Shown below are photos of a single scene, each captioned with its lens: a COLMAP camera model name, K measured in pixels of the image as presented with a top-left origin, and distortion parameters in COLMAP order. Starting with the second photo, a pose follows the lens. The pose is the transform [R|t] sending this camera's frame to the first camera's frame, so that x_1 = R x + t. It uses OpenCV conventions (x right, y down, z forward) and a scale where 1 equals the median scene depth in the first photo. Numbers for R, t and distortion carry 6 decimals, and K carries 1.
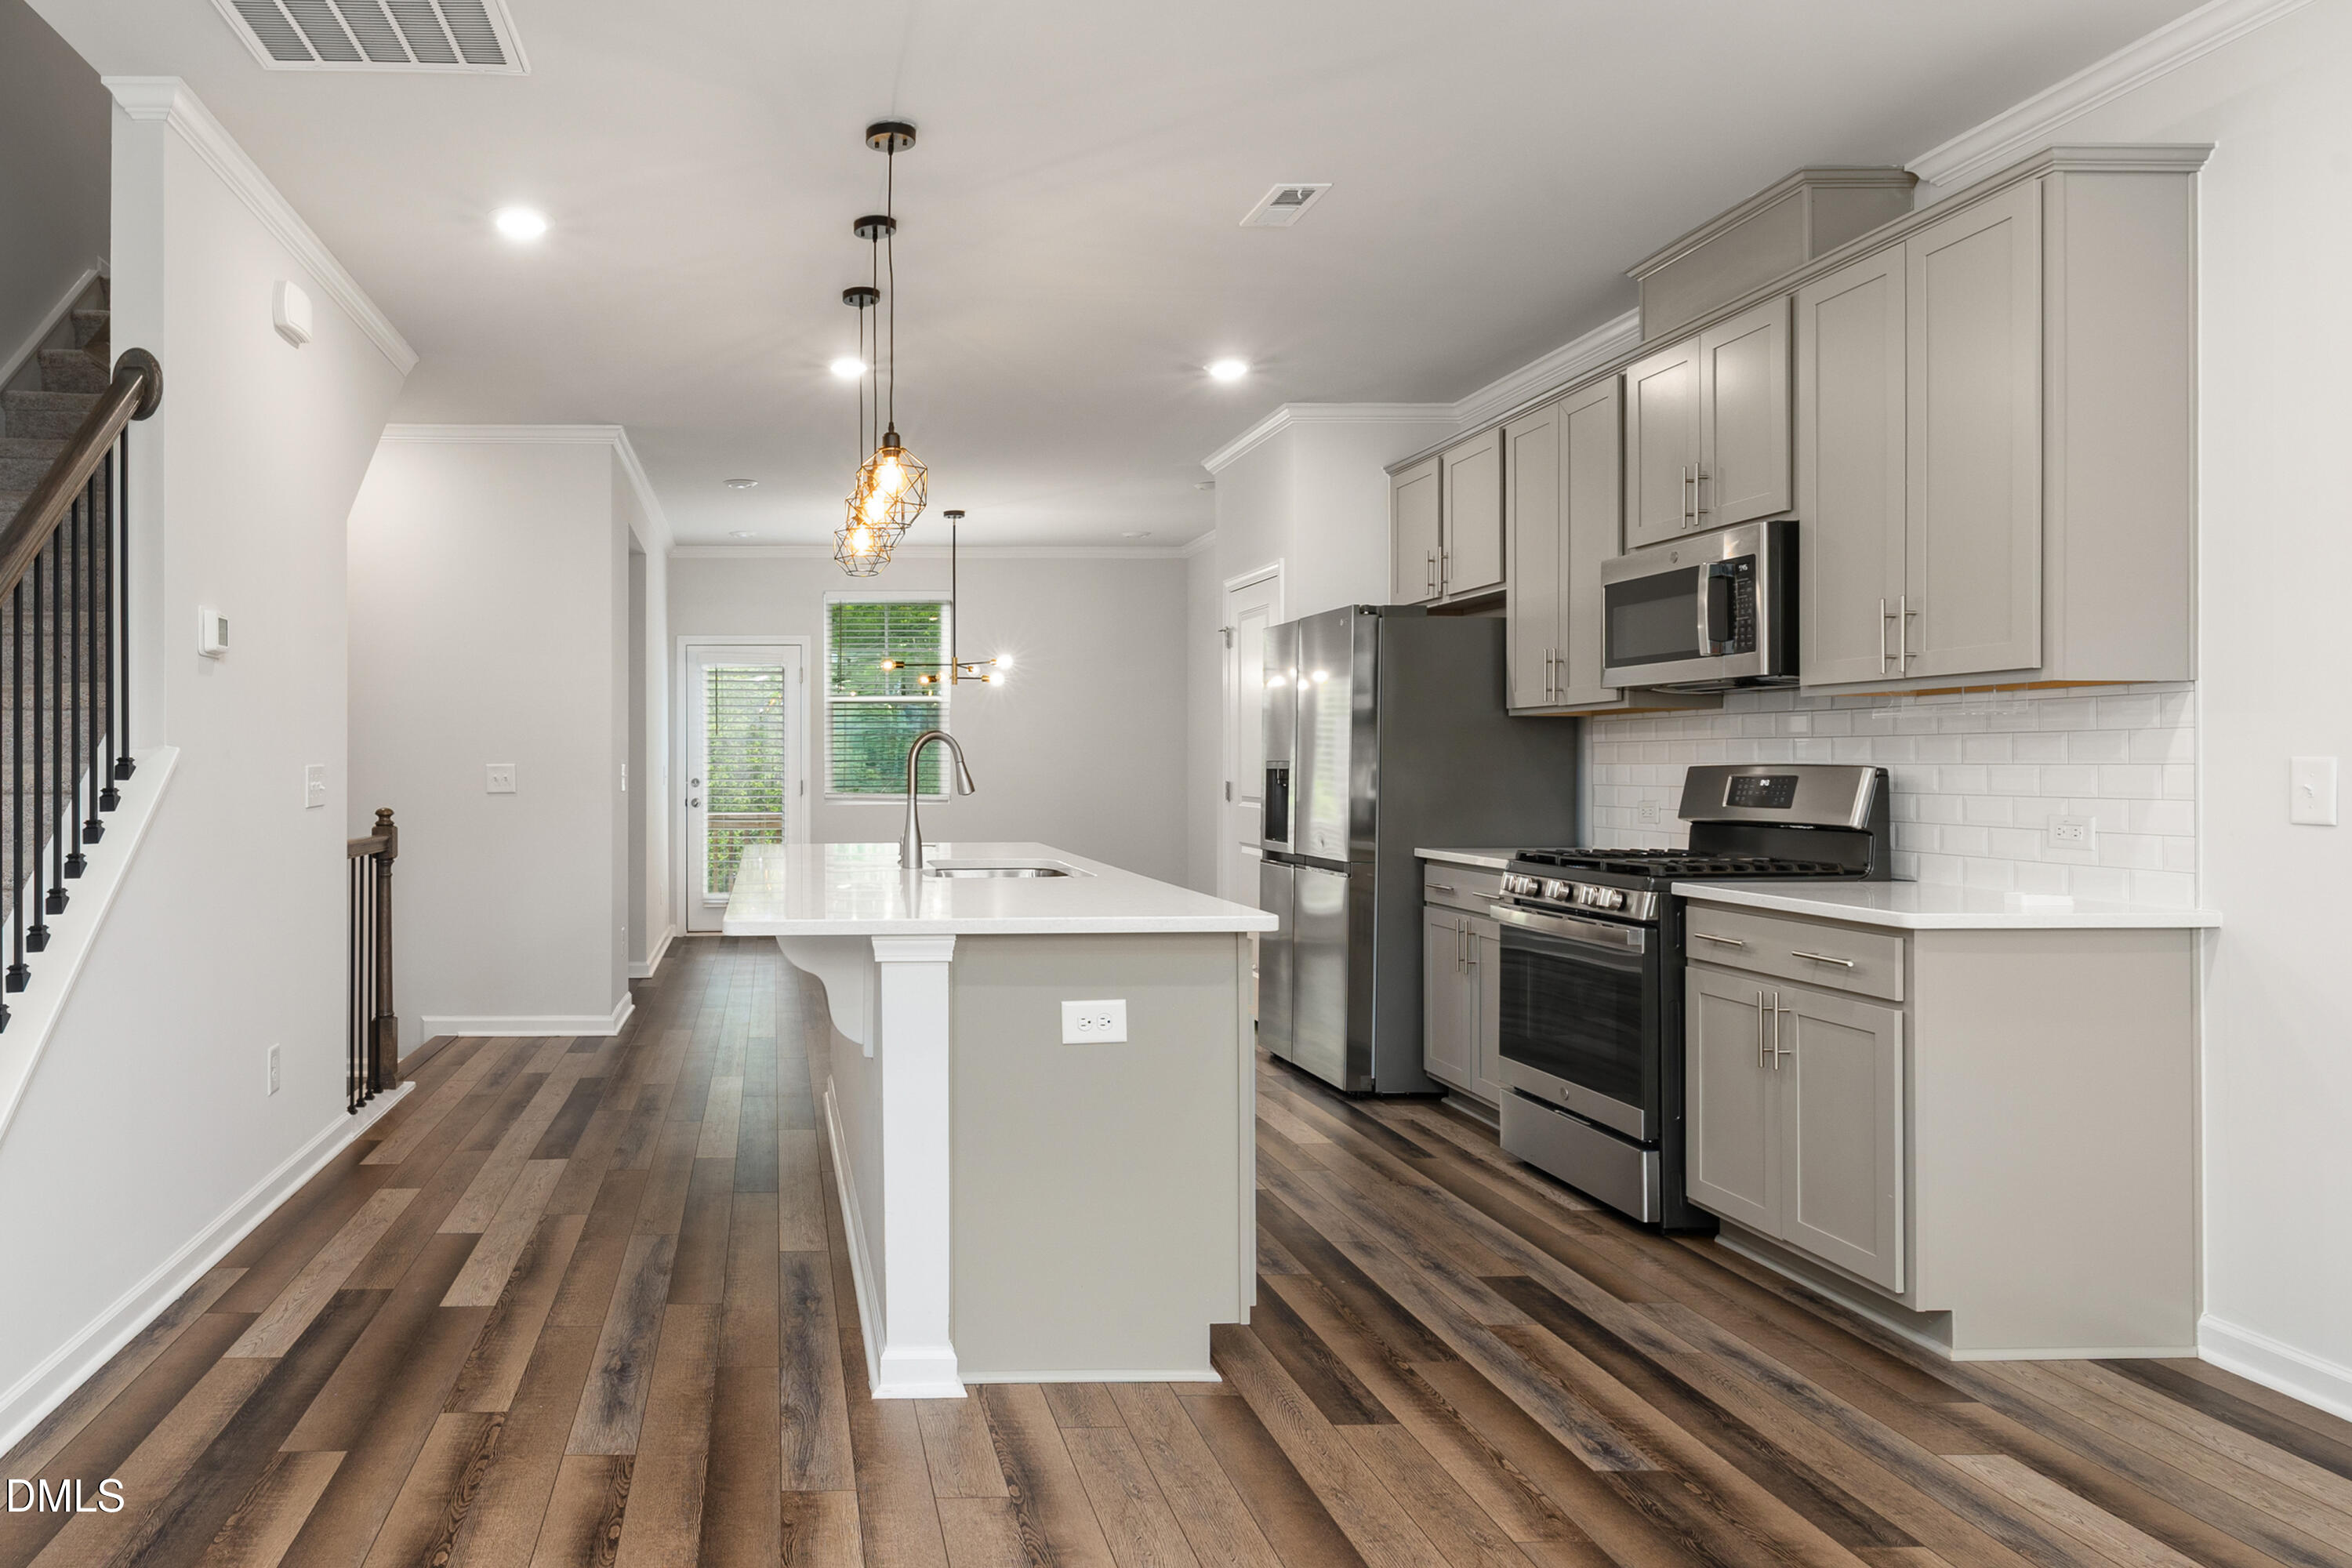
lens RADIAL K [[985.7, 0, 1177.6], [0, 985.7, 764.8], [0, 0, 1]] dist [-0.024970, 0.004695]
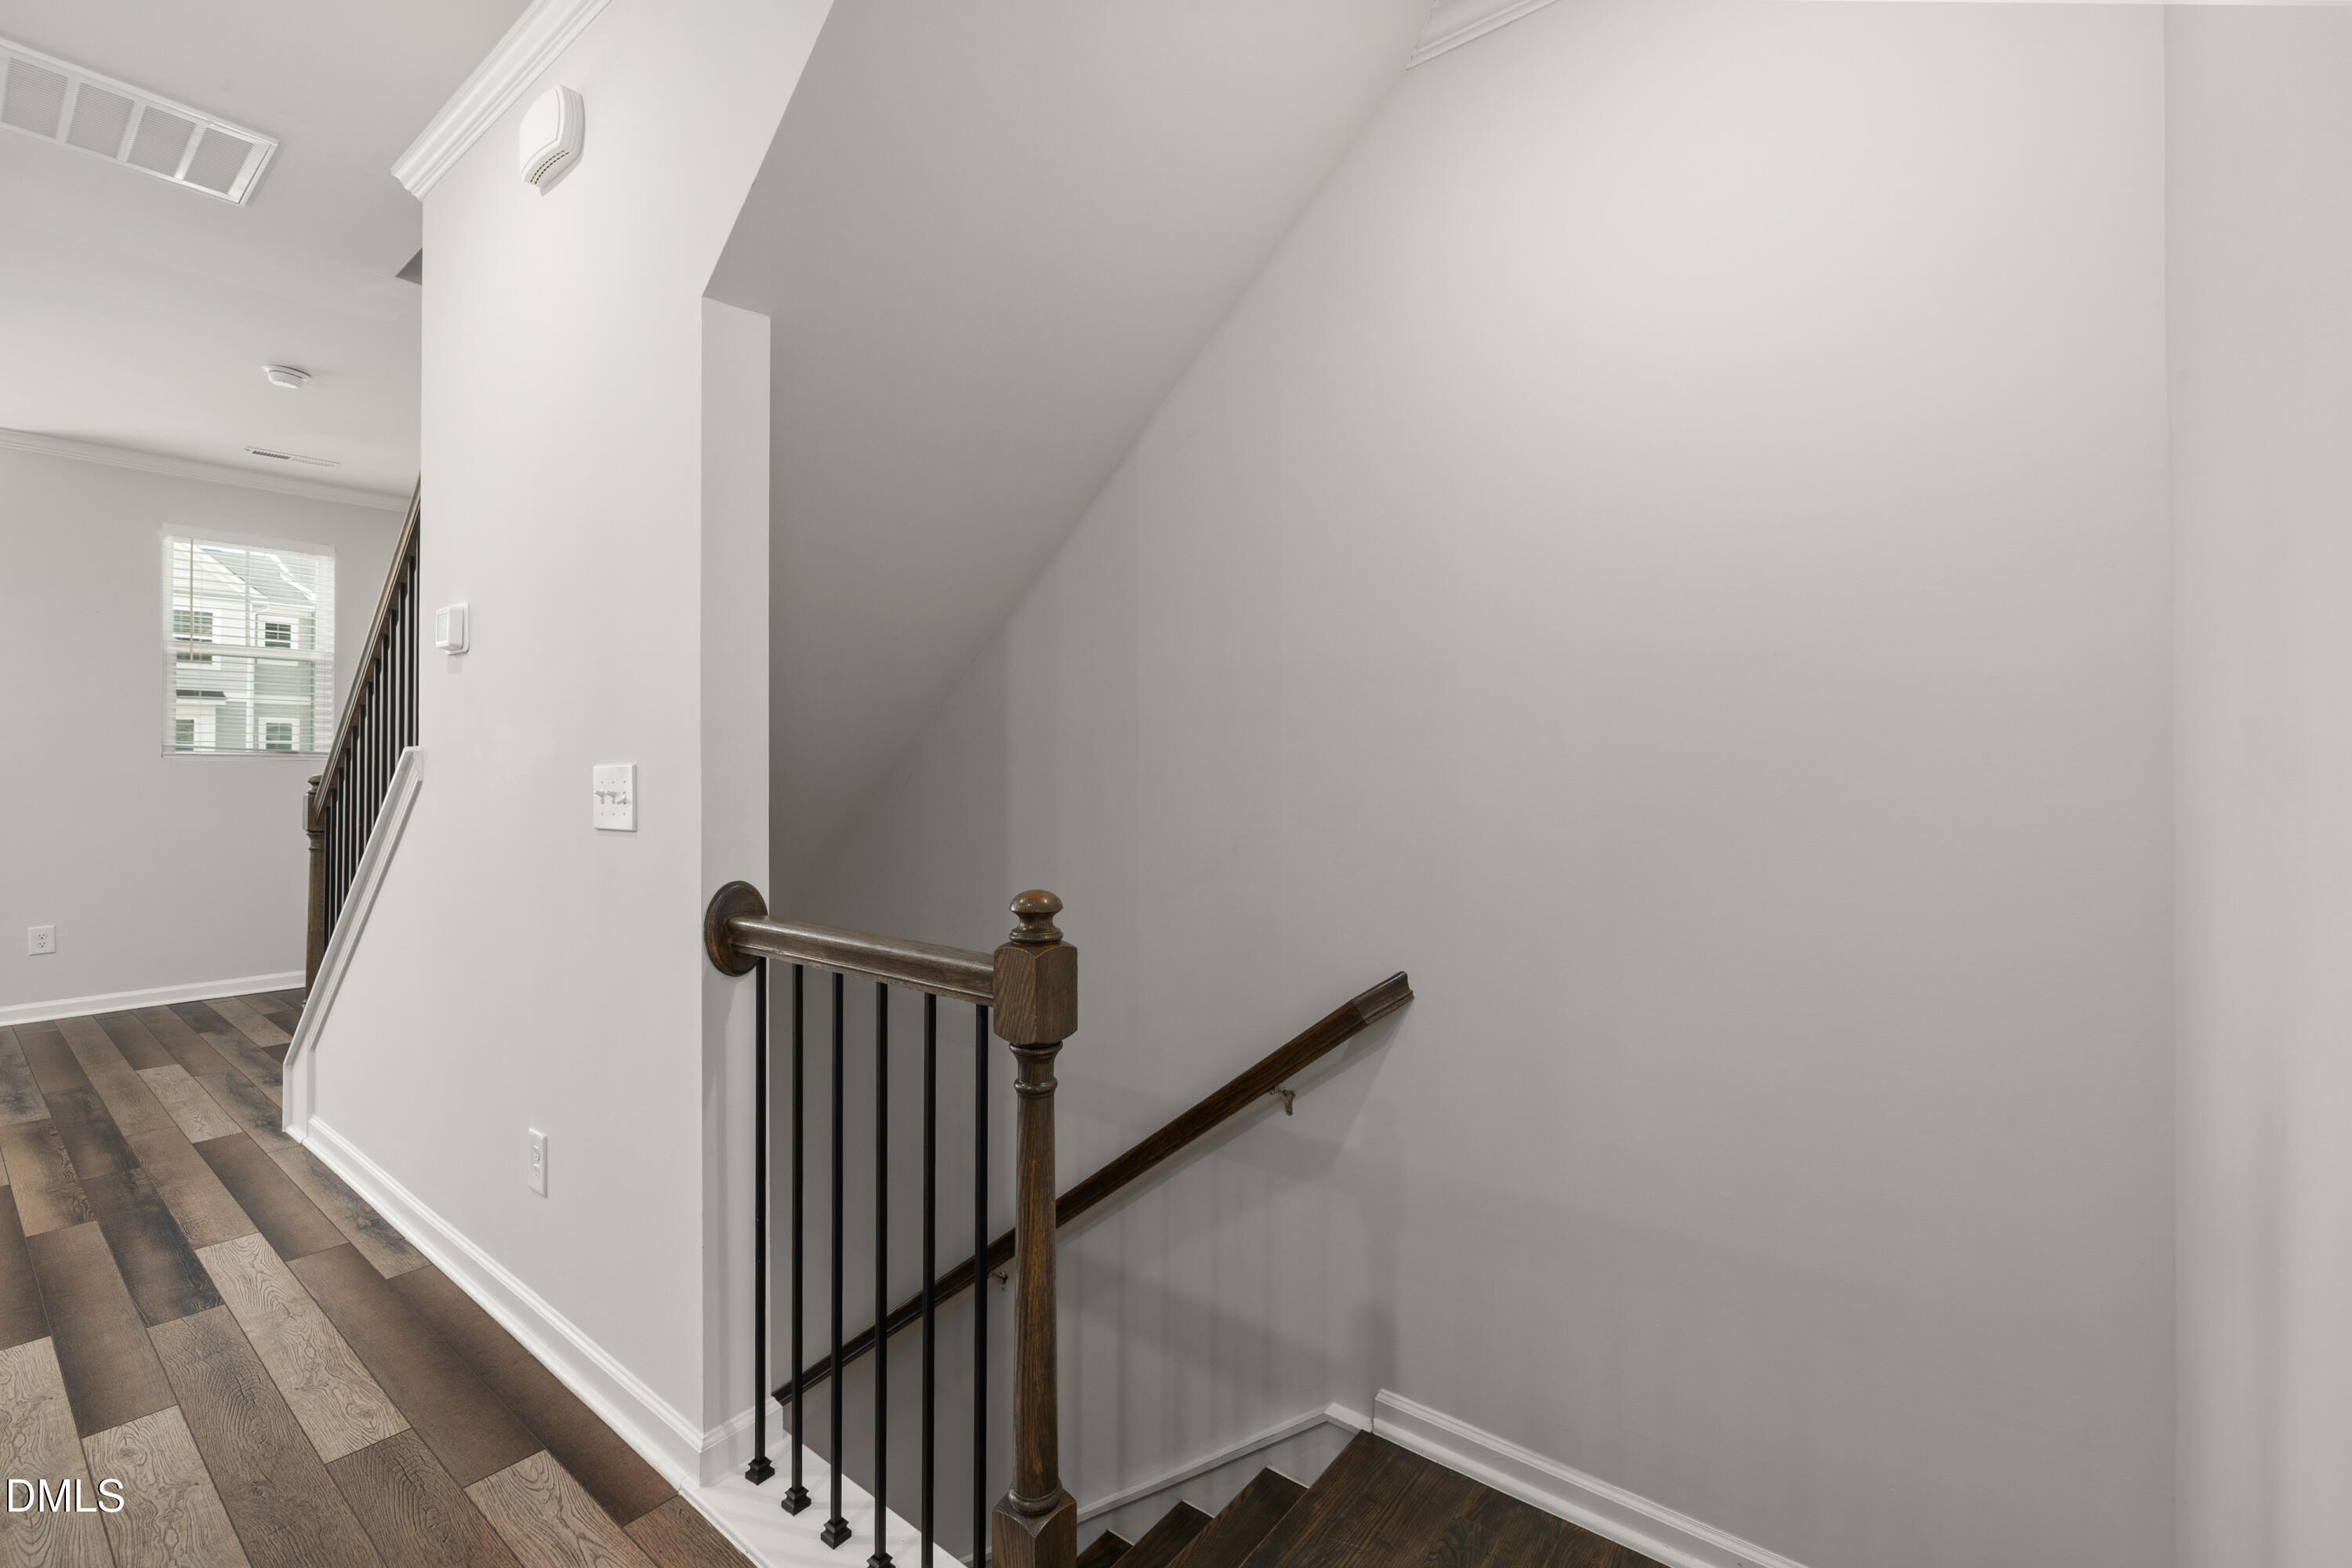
lens RADIAL K [[985.7, 0, 1177.6], [0, 985.7, 764.8], [0, 0, 1]] dist [-0.024970, 0.004695]
pose [[-0.860194, 0.004553, -0.509947, -1.208968], [-0.013736, 0.999391, 0.032093, -0.000777], [0.509782, 0.034611, -0.859607, 2.266513]]
